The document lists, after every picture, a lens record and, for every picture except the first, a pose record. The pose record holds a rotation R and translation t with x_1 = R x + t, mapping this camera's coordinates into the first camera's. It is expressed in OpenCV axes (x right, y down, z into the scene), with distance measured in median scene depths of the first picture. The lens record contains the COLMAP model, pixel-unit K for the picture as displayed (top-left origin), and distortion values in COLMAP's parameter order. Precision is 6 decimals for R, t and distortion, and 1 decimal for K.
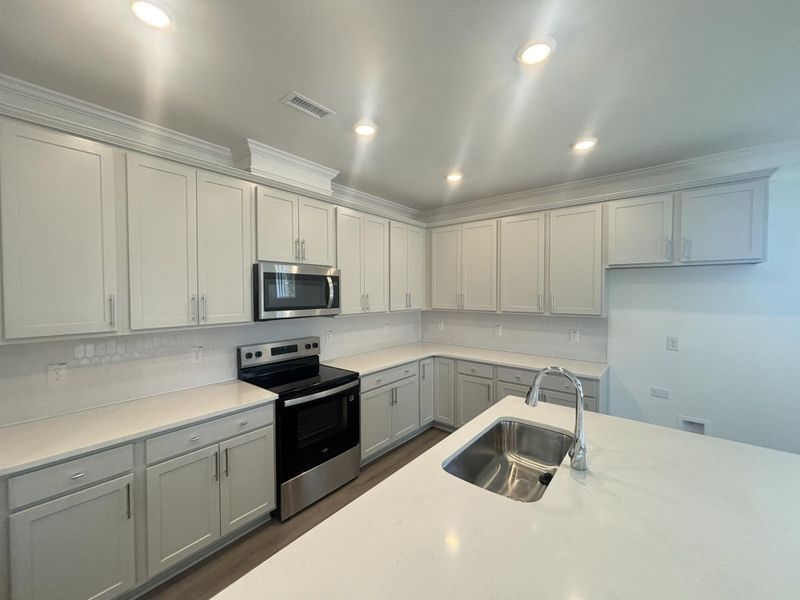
lens RADIAL K [[320.5, 0, 397.9], [0, 320.5, 299.3], [0, 0, 1]] dist [0.003900, -0.002432]
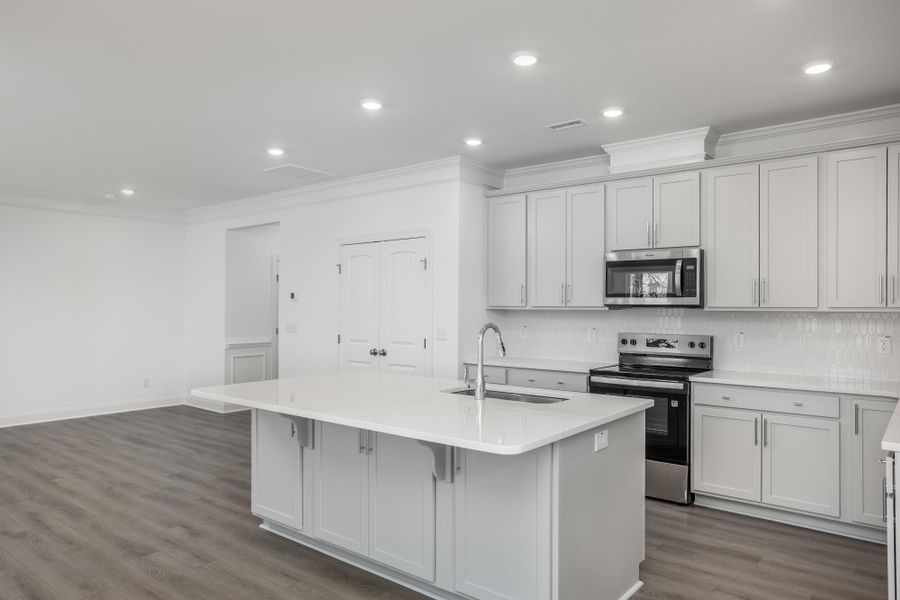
lens RADIAL K [[601.5, 0, 453.2], [0, 601.5, 299.5], [0, 0, 1]] dist [-0.012710, 0.018347]
pose [[0.010103, -0.012265, -0.999874, 1.365365], [-0.031255, 0.999432, -0.012576, 0.073489], [0.999460, 0.031378, 0.009714, 0.388565]]
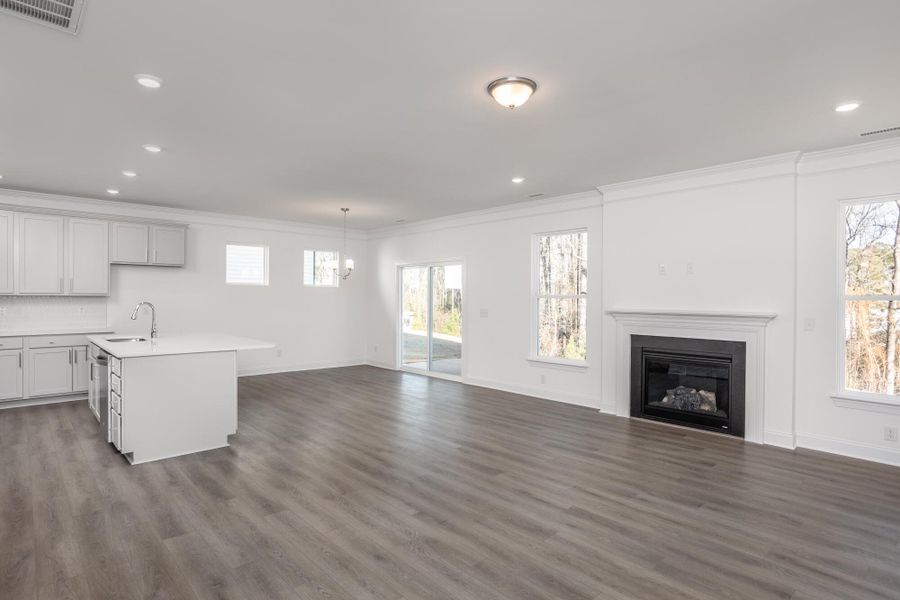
lens RADIAL K [[471.8, 0, 439.0], [0, 471.8, 298.2], [0, 0, 1]] dist [-0.024324, 0.004747]
pose [[0.142231, -0.000507, 0.989833, -1.404903], [0.020005, 0.999797, -0.002362, 0.112112], [-0.989631, 0.020137, 0.142212, -0.920841]]
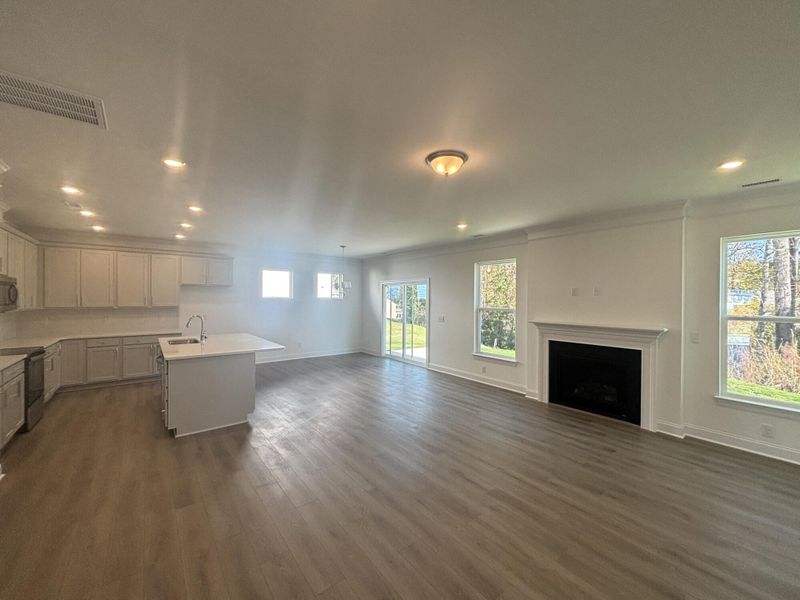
lens RADIAL K [[320.5, 0, 398.7], [0, 320.5, 299.4], [0, 0, 1]] dist [0.003900, -0.002432]
pose [[0.211691, -0.000059, 0.977337, -1.263828], [0.018941, 0.999812, -0.004043, 0.041414], [-0.977153, 0.019368, 0.211652, -0.996868]]
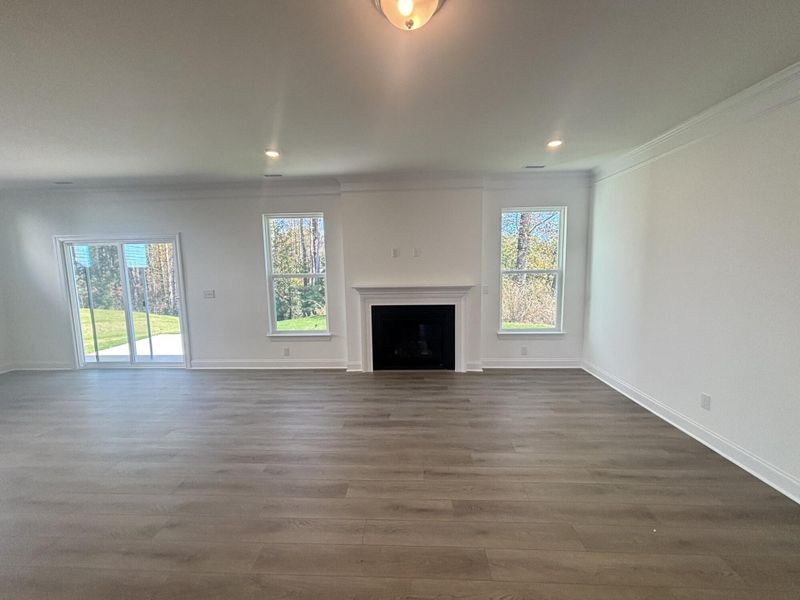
lens RADIAL K [[320.5, 0, 399.6], [0, 320.5, 300.1], [0, 0, 1]] dist [0.003900, -0.002432]
pose [[-0.603607, -0.075528, 0.793697, -0.747388], [0.040225, 0.991350, 0.124928, 0.048488], [-0.796267, 0.107334, -0.595347, -0.578944]]
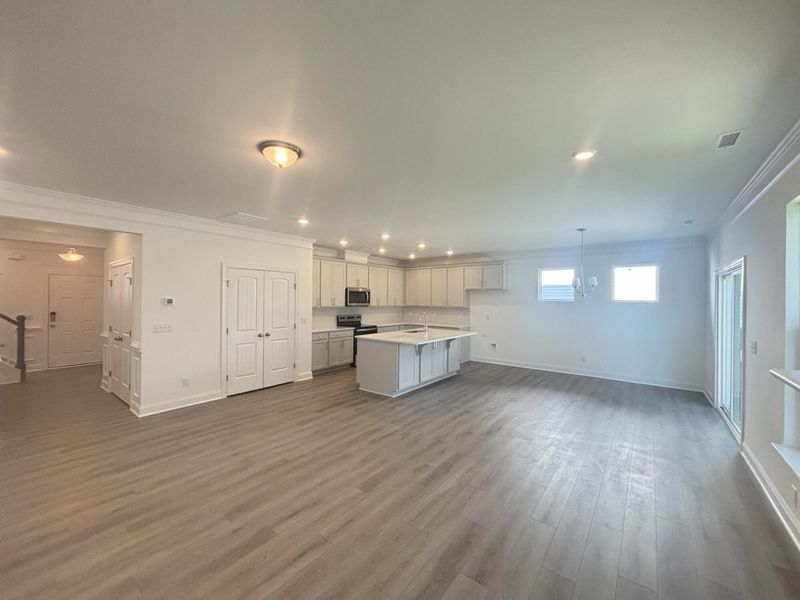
lens RADIAL K [[320.5, 0, 401.0], [0, 320.5, 298.8], [0, 0, 1]] dist [0.003900, -0.002432]
pose [[0.999372, 0.010882, 0.033714, -0.006913], [-0.009892, 0.999519, -0.029394, 0.070077], [-0.034018, 0.029042, 0.998999, -1.846165]]
